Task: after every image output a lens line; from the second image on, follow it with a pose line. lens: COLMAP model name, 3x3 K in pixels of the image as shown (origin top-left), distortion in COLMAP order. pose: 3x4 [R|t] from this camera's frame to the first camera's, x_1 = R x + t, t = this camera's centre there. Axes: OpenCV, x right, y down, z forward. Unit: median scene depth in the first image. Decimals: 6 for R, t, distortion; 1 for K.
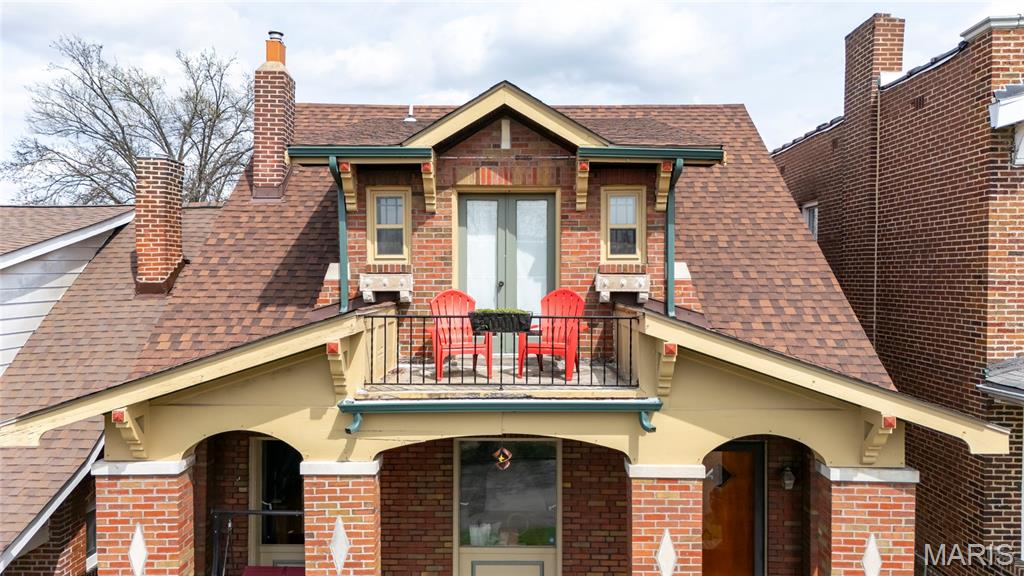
lens RADIAL K [[746.1, 0, 507.7], [0, 746.1, 292.8], [0, 0, 1]] dist [0.041927, -0.011559]
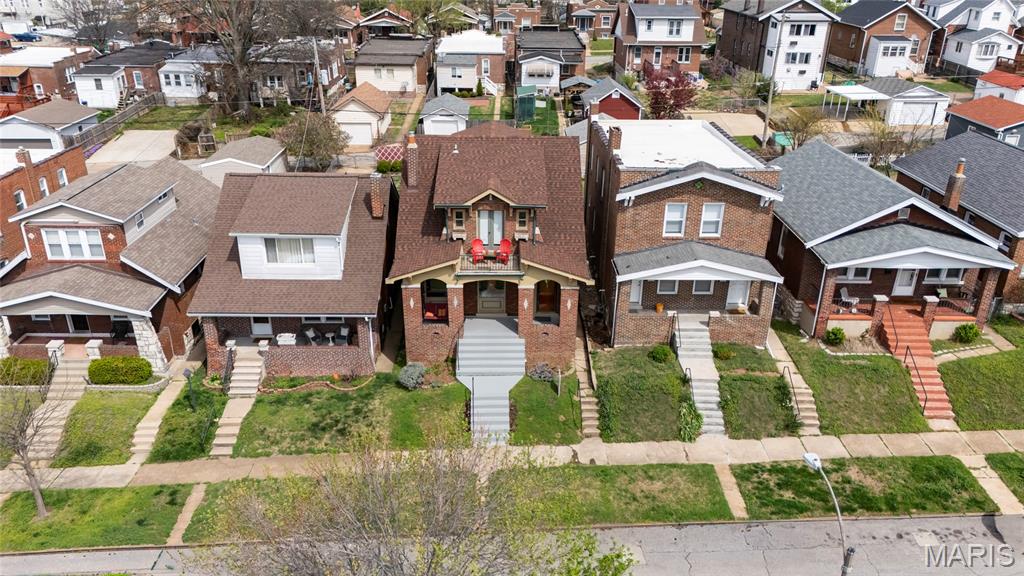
lens RADIAL K [[746.1, 0, 507.7], [0, 746.1, 292.8], [0, 0, 1]] dist [0.041927, -0.011559]
pose [[0.999509, -0.006072, 0.030733, -0.036647], [-0.006766, 0.916037, 0.401038, -1.285520], [-0.030588, -0.401049, 0.915546, -2.629725]]
